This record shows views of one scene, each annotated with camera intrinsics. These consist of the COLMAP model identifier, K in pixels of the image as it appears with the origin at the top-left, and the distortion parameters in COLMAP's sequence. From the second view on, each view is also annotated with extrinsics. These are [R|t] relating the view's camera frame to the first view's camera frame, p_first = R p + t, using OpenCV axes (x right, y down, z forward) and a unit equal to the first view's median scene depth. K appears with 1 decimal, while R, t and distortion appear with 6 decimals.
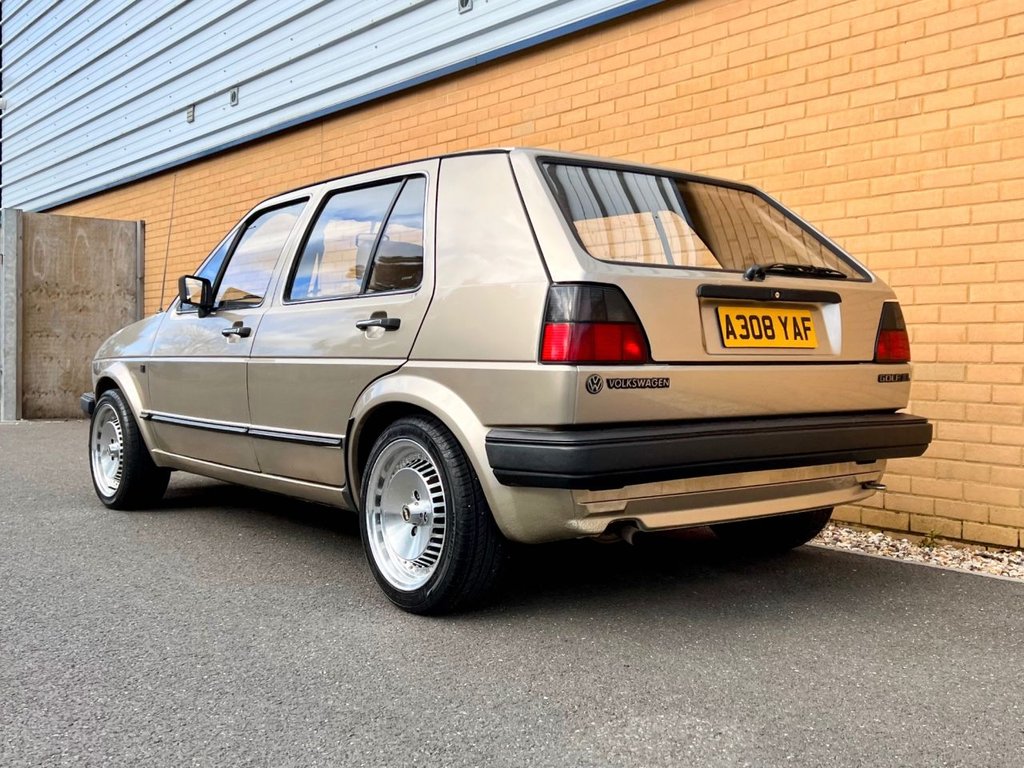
lens RADIAL K [[991.7, 0, 582.0], [0, 991.7, 384.4], [0, 0, 1]] dist [0.080998, -0.138173]
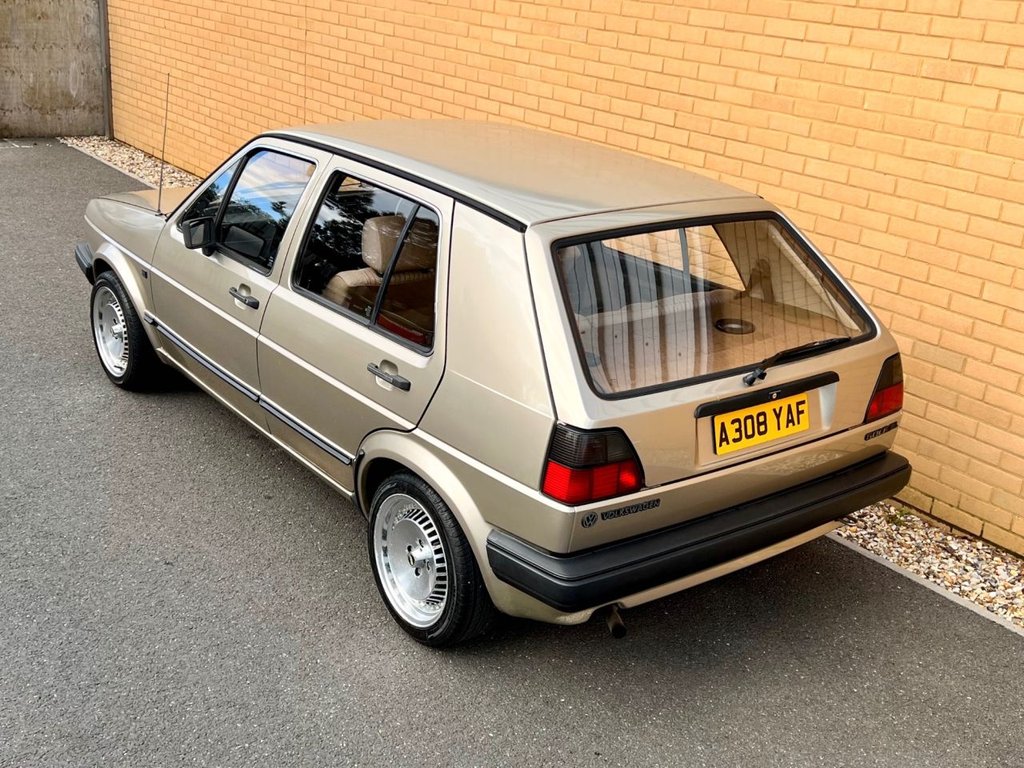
lens RADIAL K [[1072.1, 0, 544.2], [0, 1072.1, 369.3], [0, 0, 1]] dist [0.091903, -0.172141]
pose [[0.997021, 0.076101, -0.012571, -0.027340], [-0.068217, 0.946052, 0.316753, -0.406269], [0.035998, -0.314952, 0.948425, -0.054788]]
